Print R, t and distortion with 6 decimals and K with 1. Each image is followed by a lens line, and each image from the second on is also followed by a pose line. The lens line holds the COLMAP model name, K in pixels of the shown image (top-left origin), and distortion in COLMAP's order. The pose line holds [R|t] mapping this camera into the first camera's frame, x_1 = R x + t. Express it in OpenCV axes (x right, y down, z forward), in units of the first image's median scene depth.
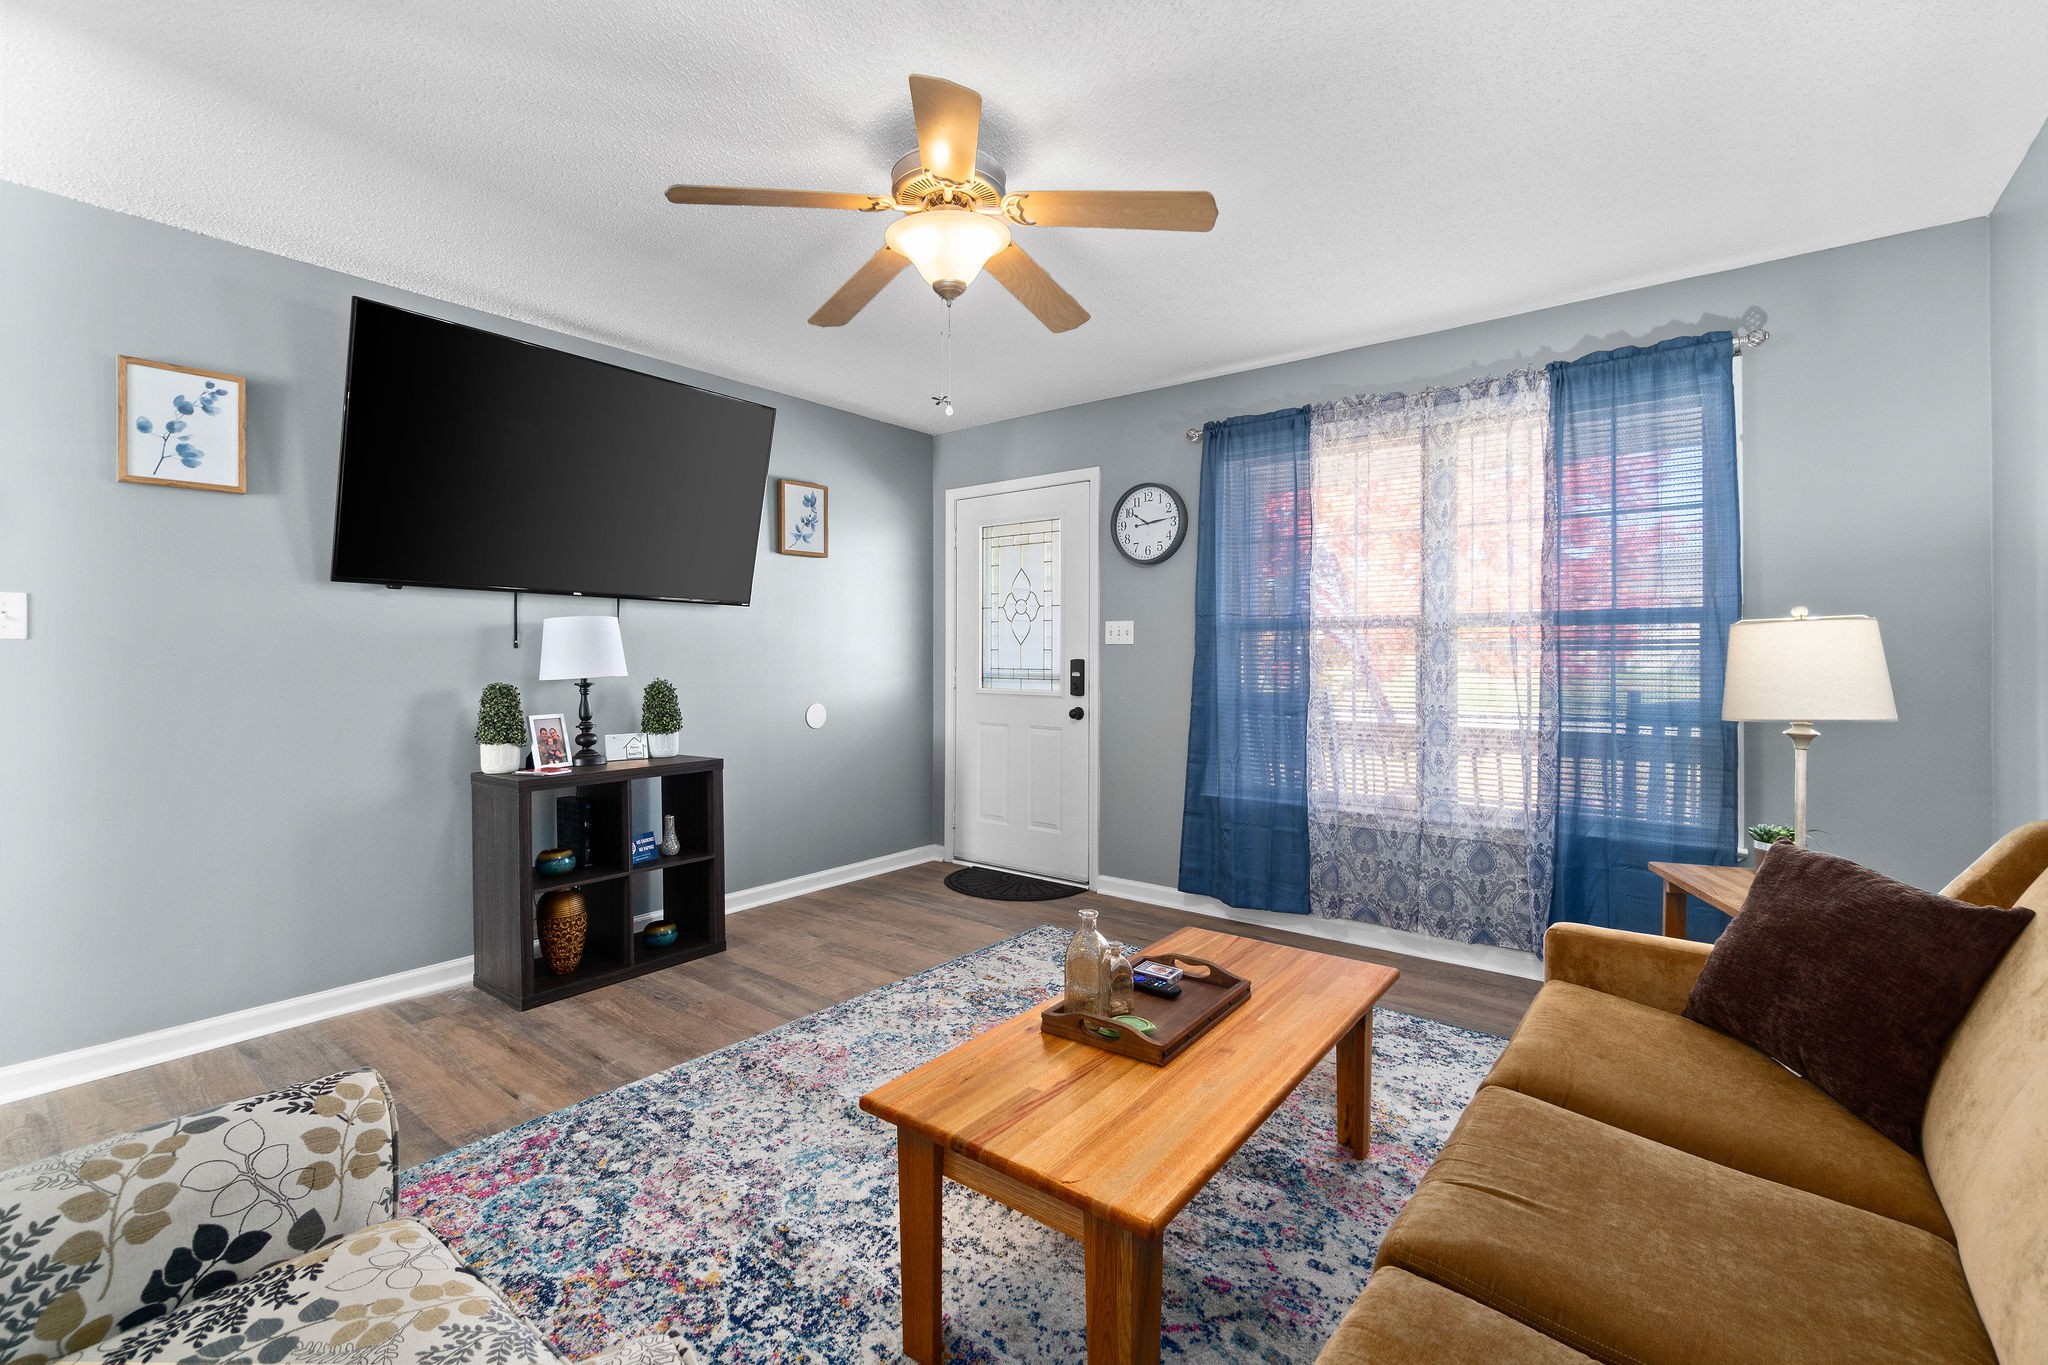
lens RADIAL K [[891.4, 0, 1013.8], [0, 891.4, 666.7], [0, 0, 1]] dist [-0.007569, 0.001232]
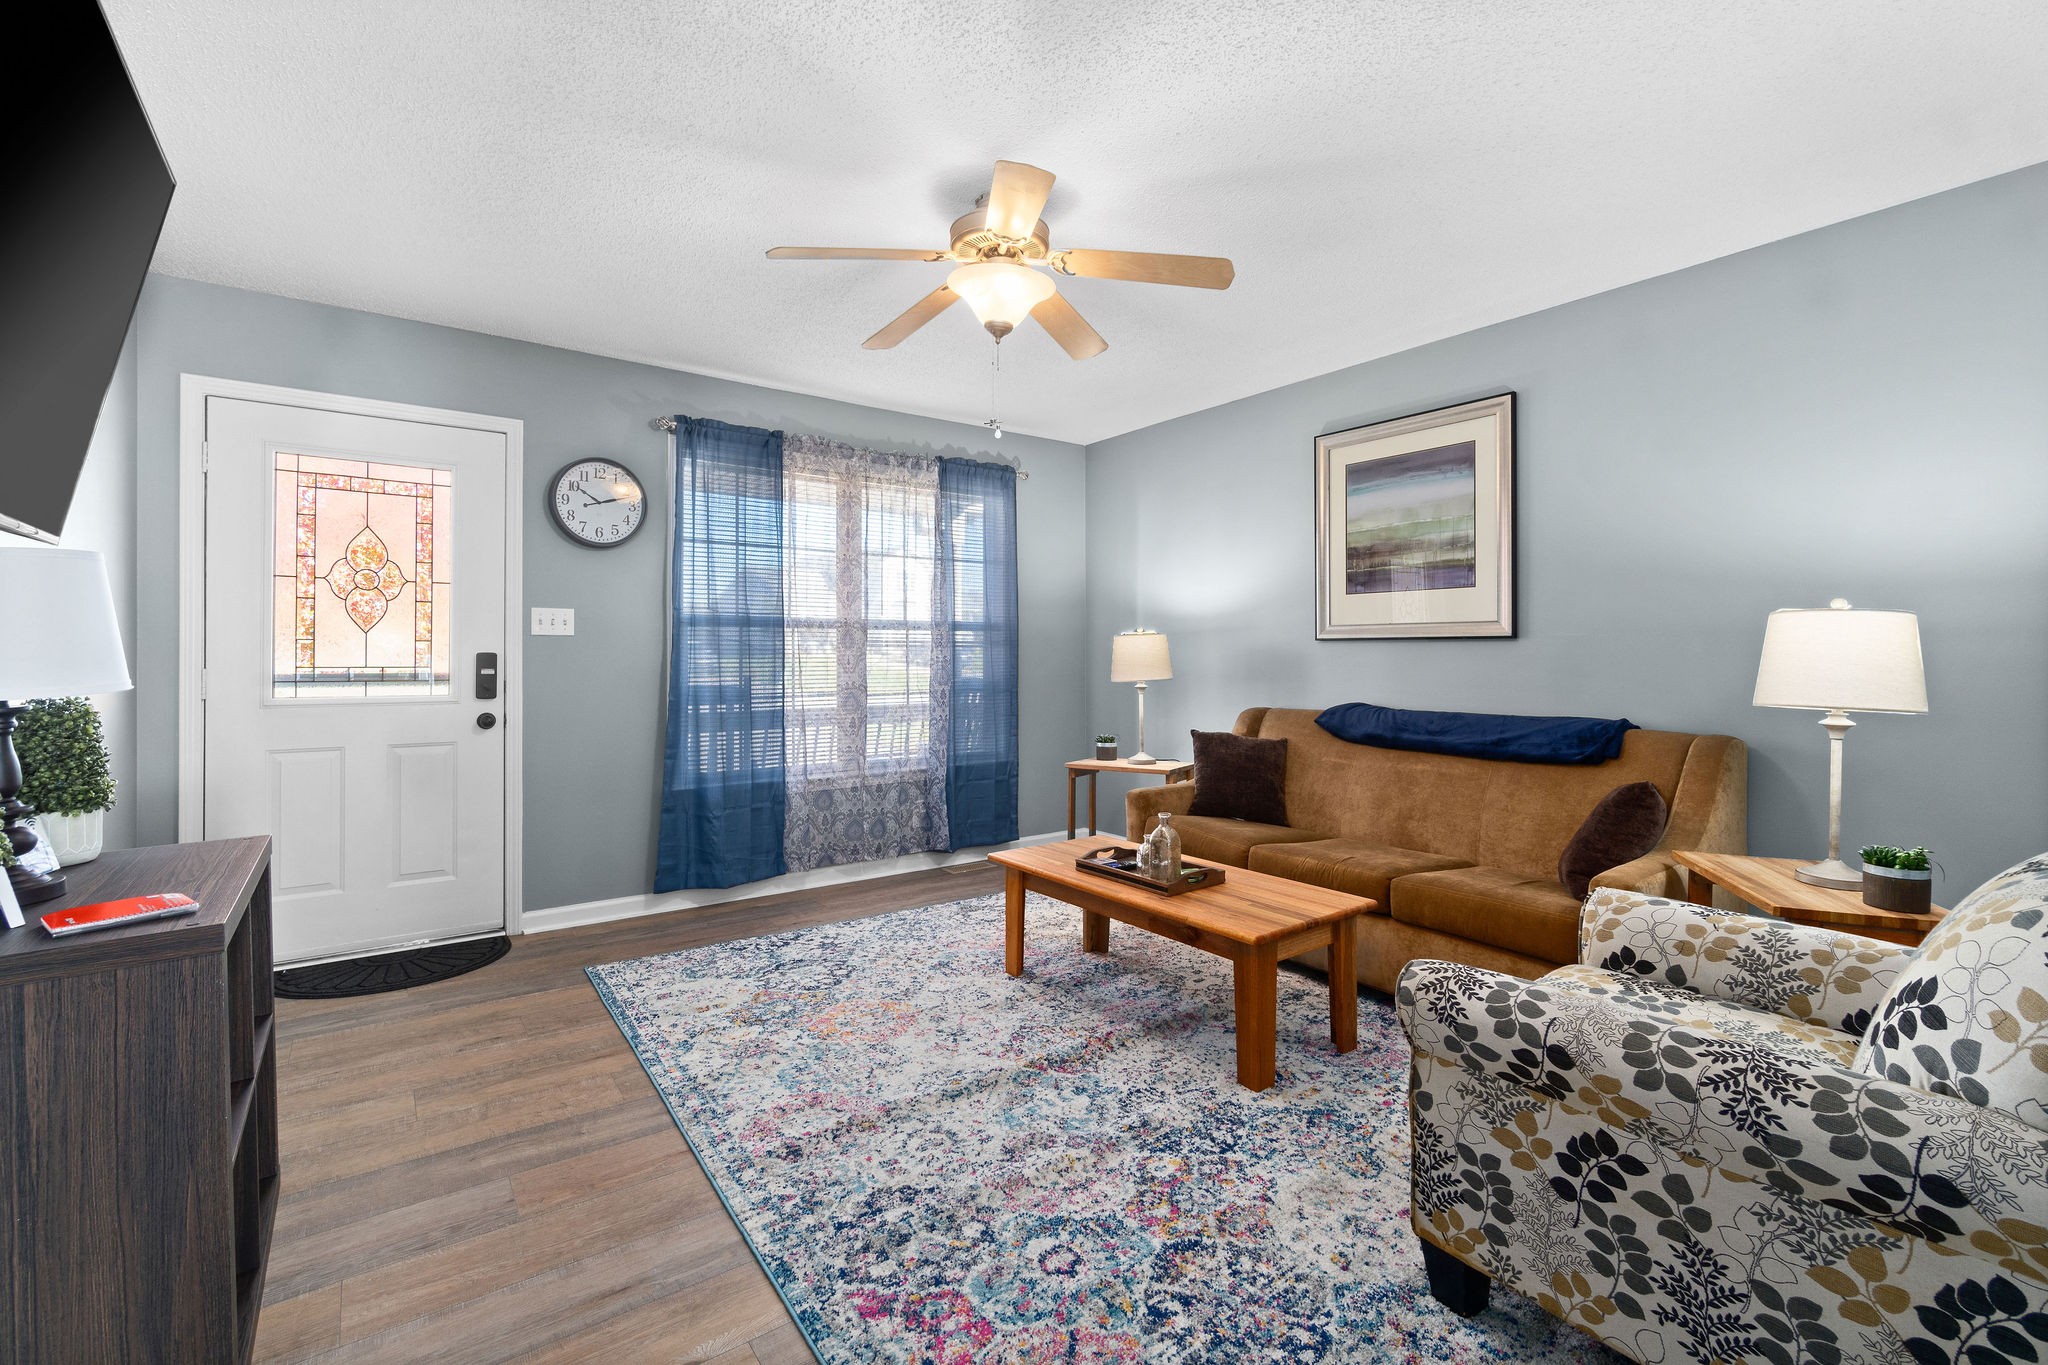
lens RADIAL K [[891.4, 0, 1025.9], [0, 891.4, 676.1], [0, 0, 1]] dist [-0.007569, 0.001232]
pose [[0.254003, -0.022703, 0.966937, -0.822550], [0.010307, 0.999731, 0.020766, 0.000833], [-0.967148, 0.004692, 0.254169, 0.472776]]
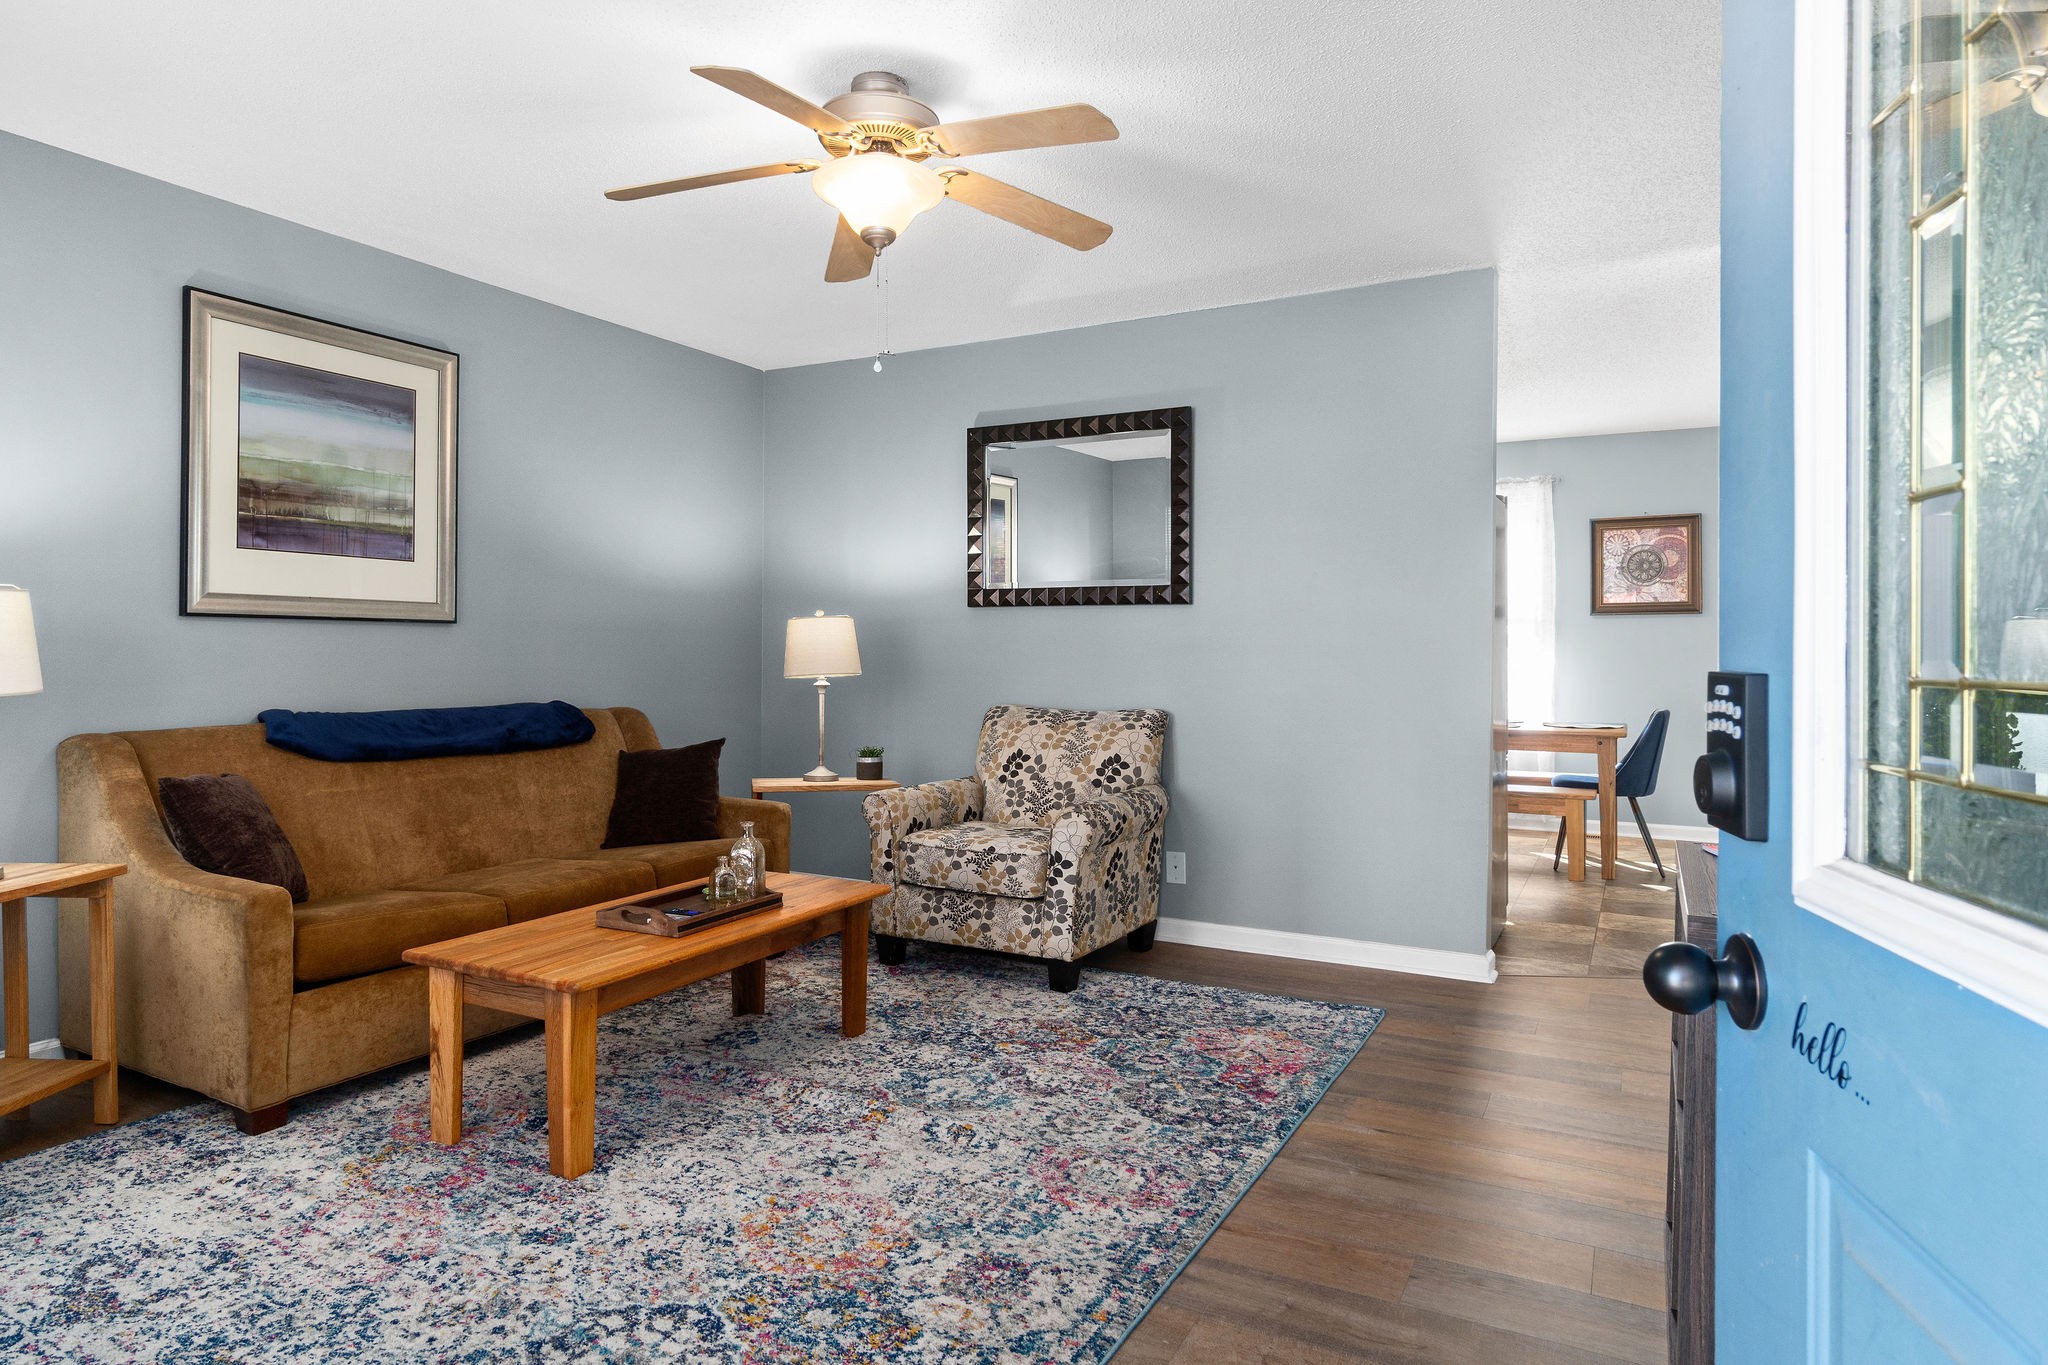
lens RADIAL K [[1182.8, 0, 990.5], [0, 1182.8, 673.1], [0, 0, 1]] dist [-0.008131, -0.002041]
pose [[-0.984781, 0.000064, -0.173802, 0.018007], [-0.005055, 0.999566, 0.029008, -0.001797], [0.173728, 0.029445, -0.984353, 1.578534]]
